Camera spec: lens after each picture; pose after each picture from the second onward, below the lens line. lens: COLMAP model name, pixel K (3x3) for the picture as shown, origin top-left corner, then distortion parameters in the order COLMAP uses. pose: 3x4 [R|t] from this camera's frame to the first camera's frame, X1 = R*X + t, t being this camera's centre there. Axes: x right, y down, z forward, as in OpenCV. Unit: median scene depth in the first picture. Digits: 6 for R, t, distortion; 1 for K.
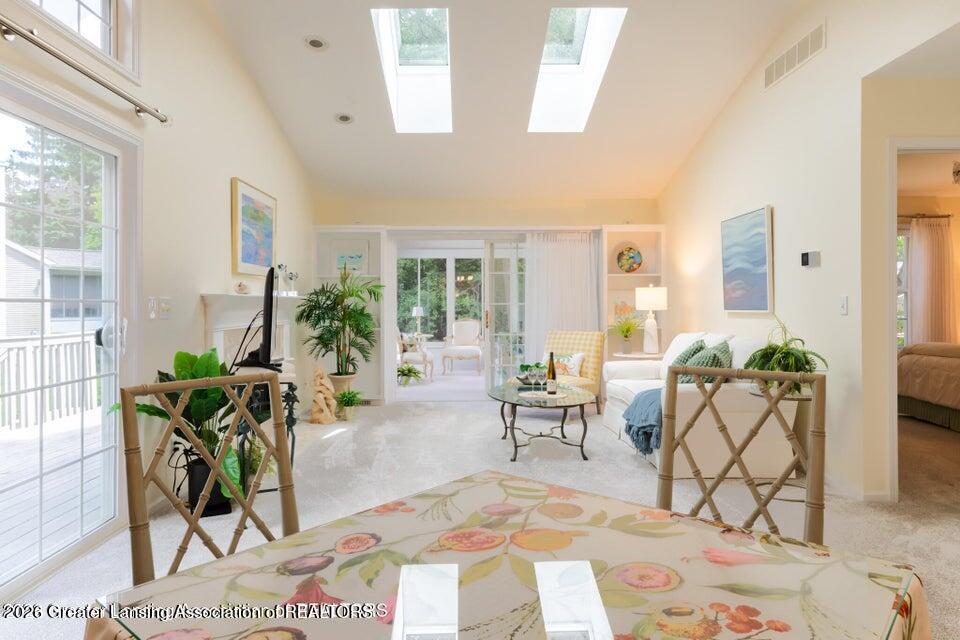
lens RADIAL K [[609.3, 0, 480.1], [0, 609.3, 305.4], [0, 0, 1]] dist [0.012636, -0.006672]
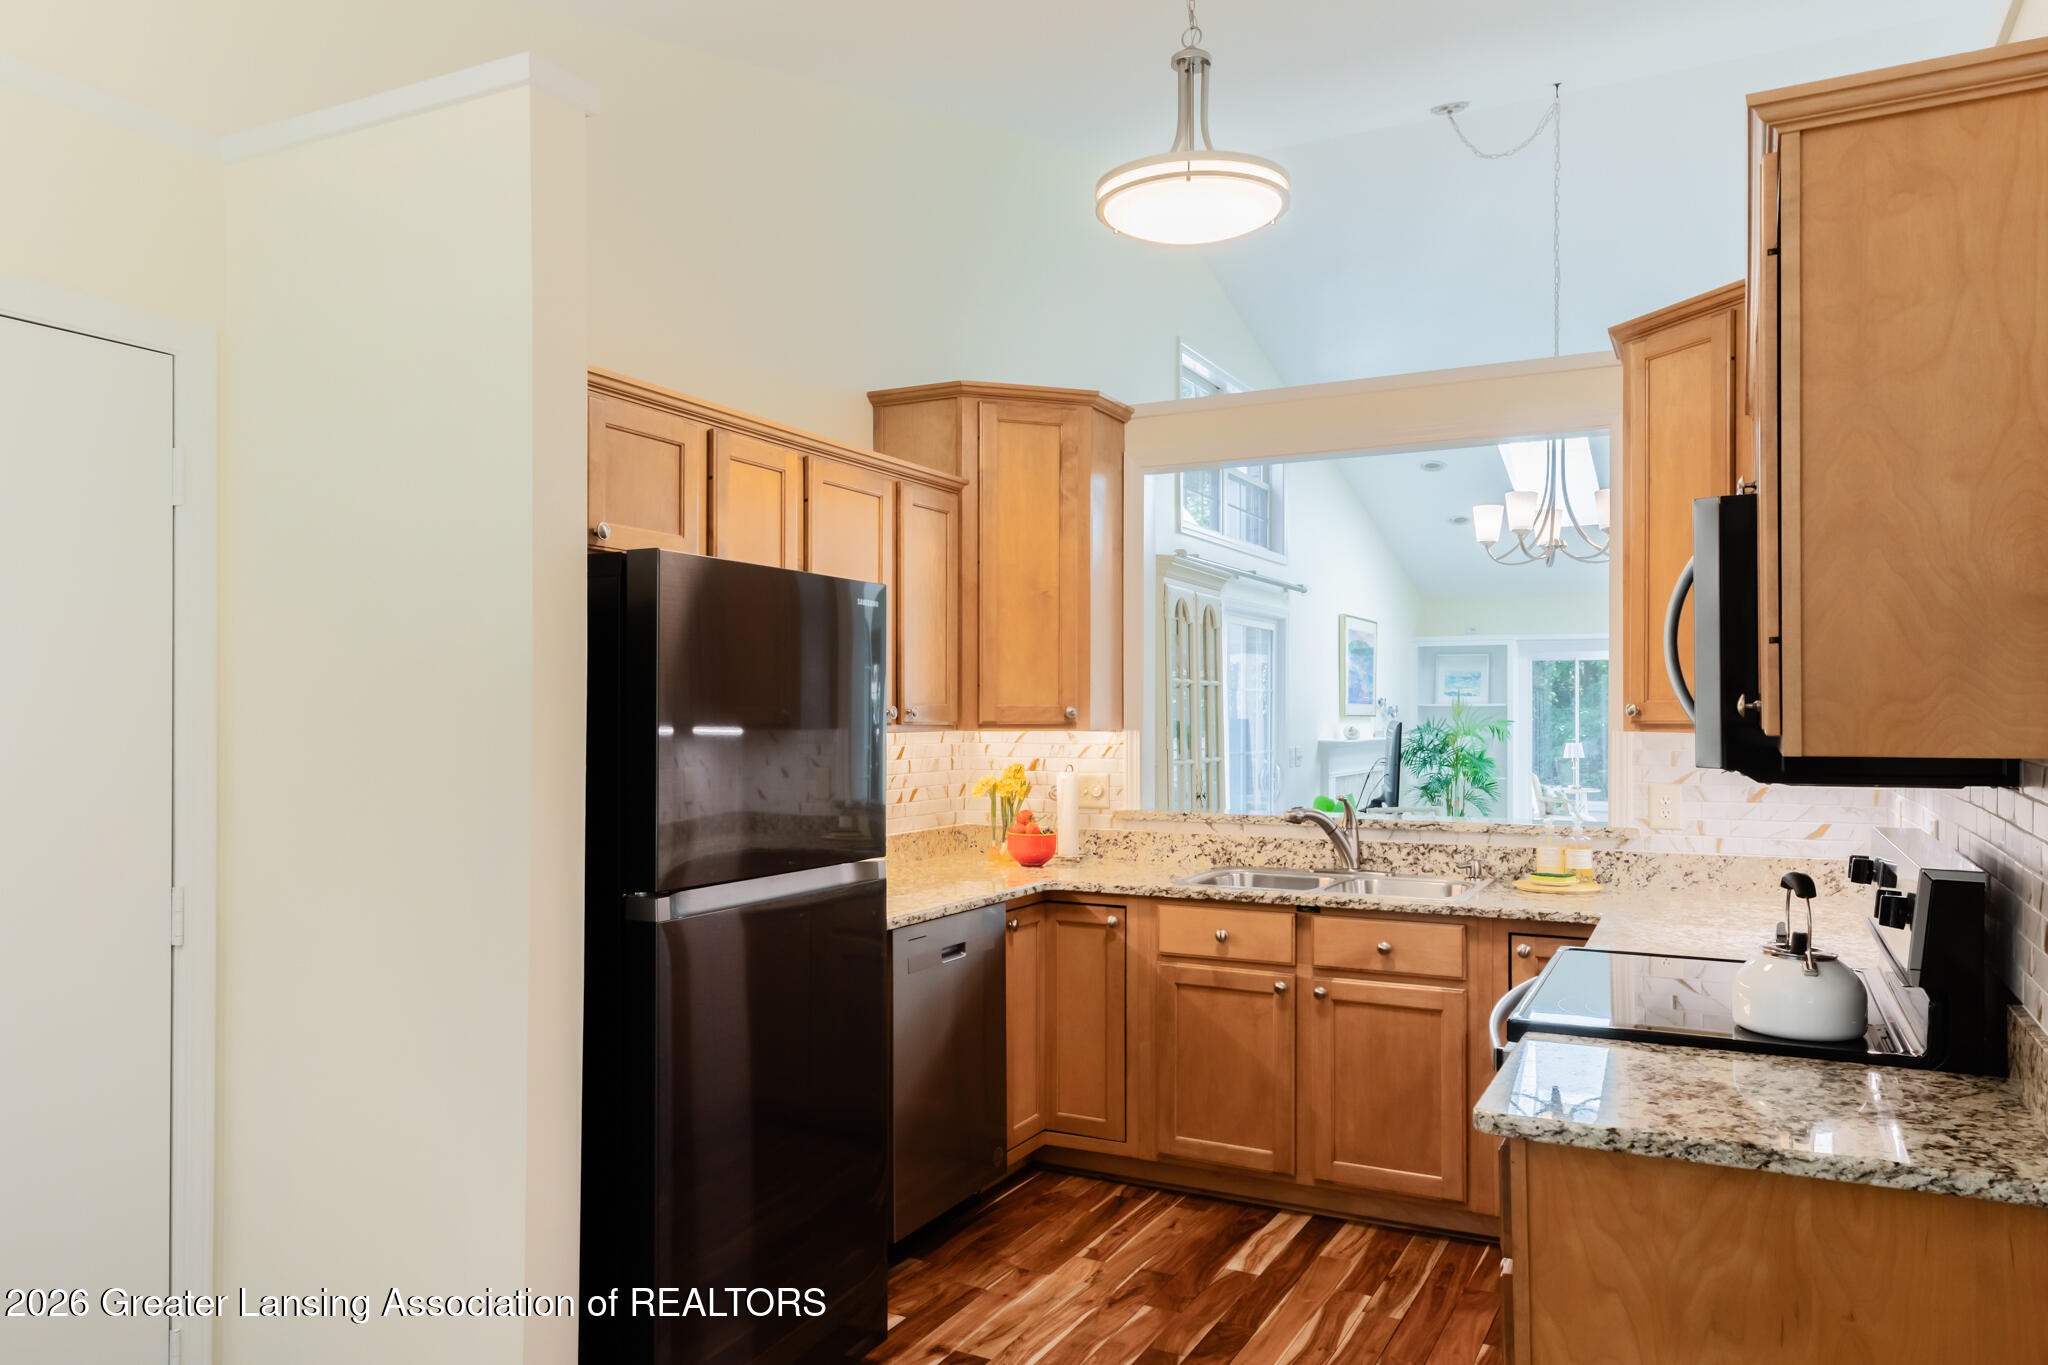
lens RADIAL K [[1387.5, 0, 941.2], [0, 1387.5, 695.3], [0, 0, 1]] dist [0.020609, -0.009156]
pose [[0.855271, -0.003344, -0.518171, 0.129409], [-0.003642, 0.999916, -0.012464, -0.040166], [0.518169, 0.012547, 0.855186, -0.832333]]
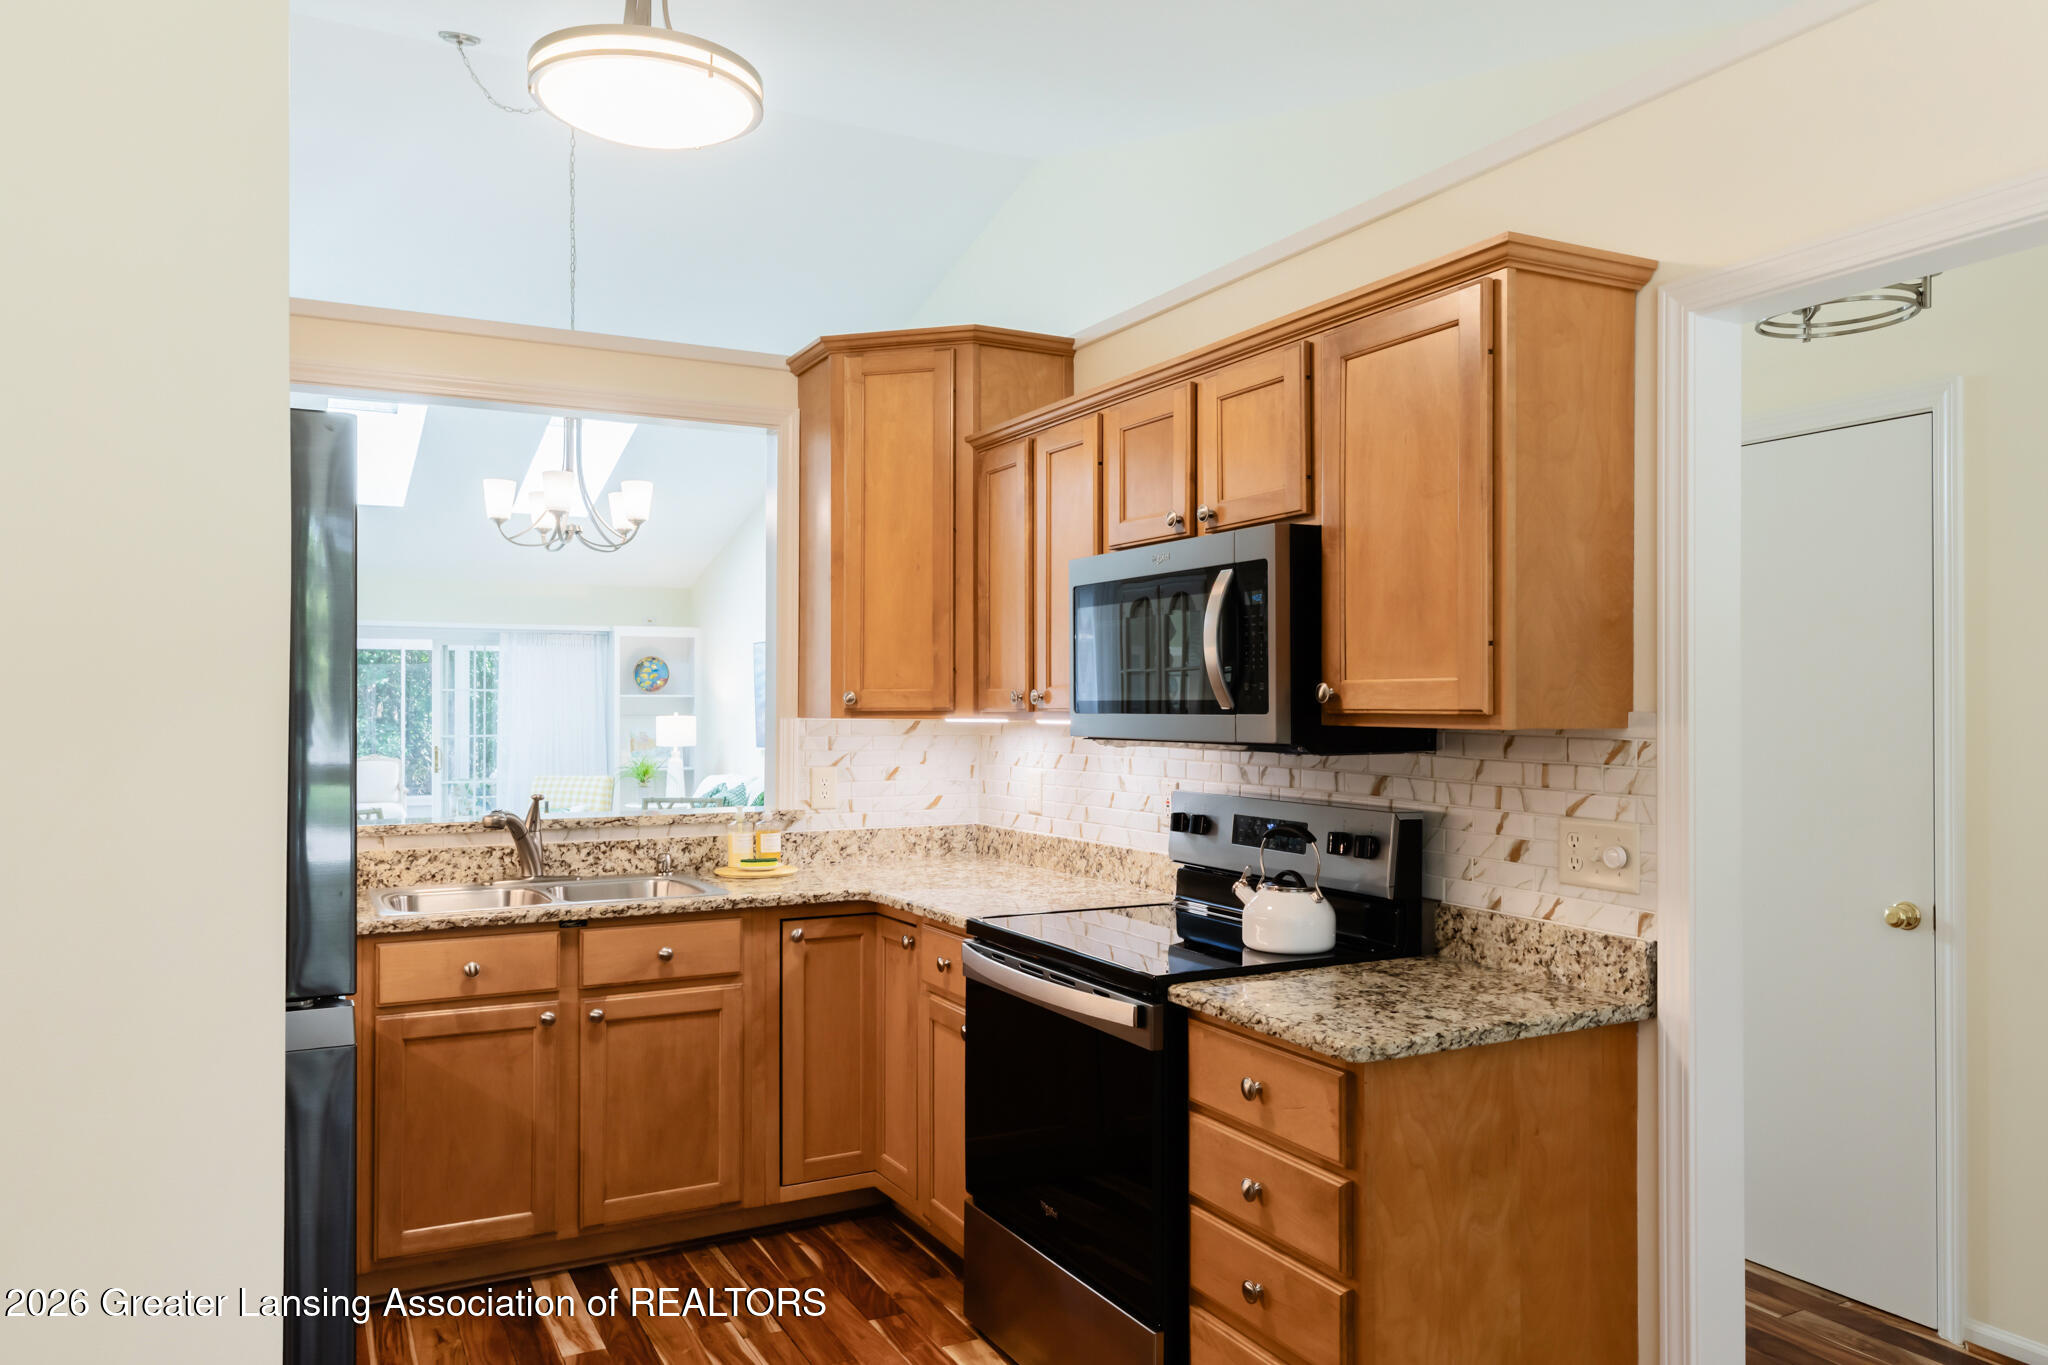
lens RADIAL K [[1464.2, 0, 991.5], [0, 1464.2, 692.3], [0, 0, 1]] dist [0.005781, 0.002172]
pose [[0.906545, 0.007485, 0.422043, -0.132328], [-0.002696, 0.999925, -0.011943, -0.037437], [-0.422100, 0.009689, 0.906497, -0.807559]]
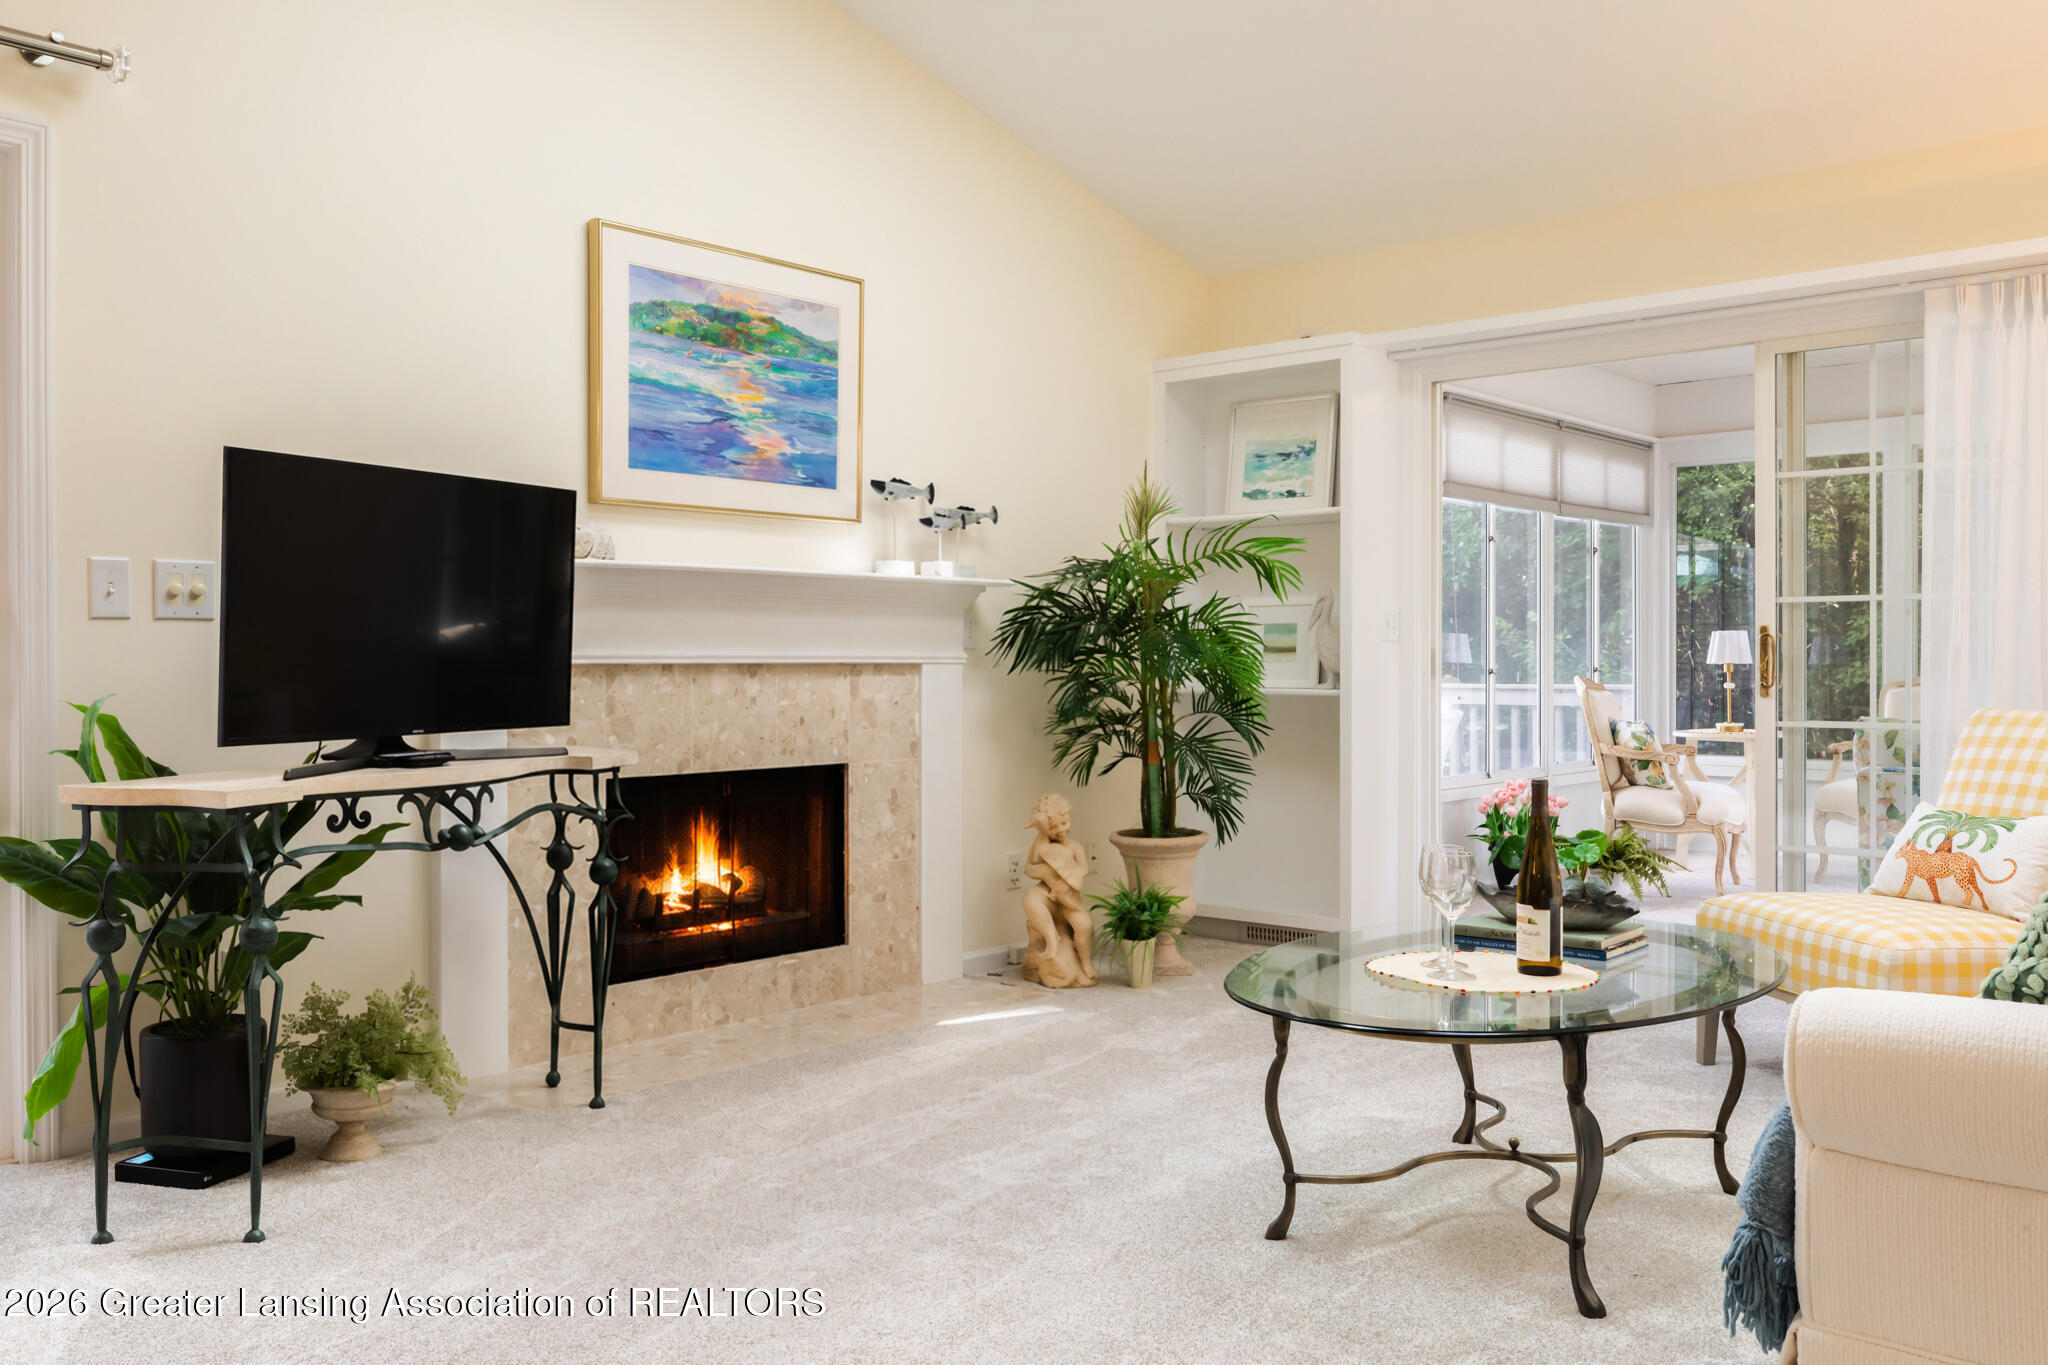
lens RADIAL K [[1697.5, 0, 1030.5], [0, 1697.5, 672.3], [0, 0, 1]] dist [0.007887, -0.011042]
pose [[0.738916, 0.004752, -0.673781, 0.297365], [-0.000456, 0.999978, 0.006552, 0.026616], [0.673797, -0.004534, 0.738902, 0.330428]]
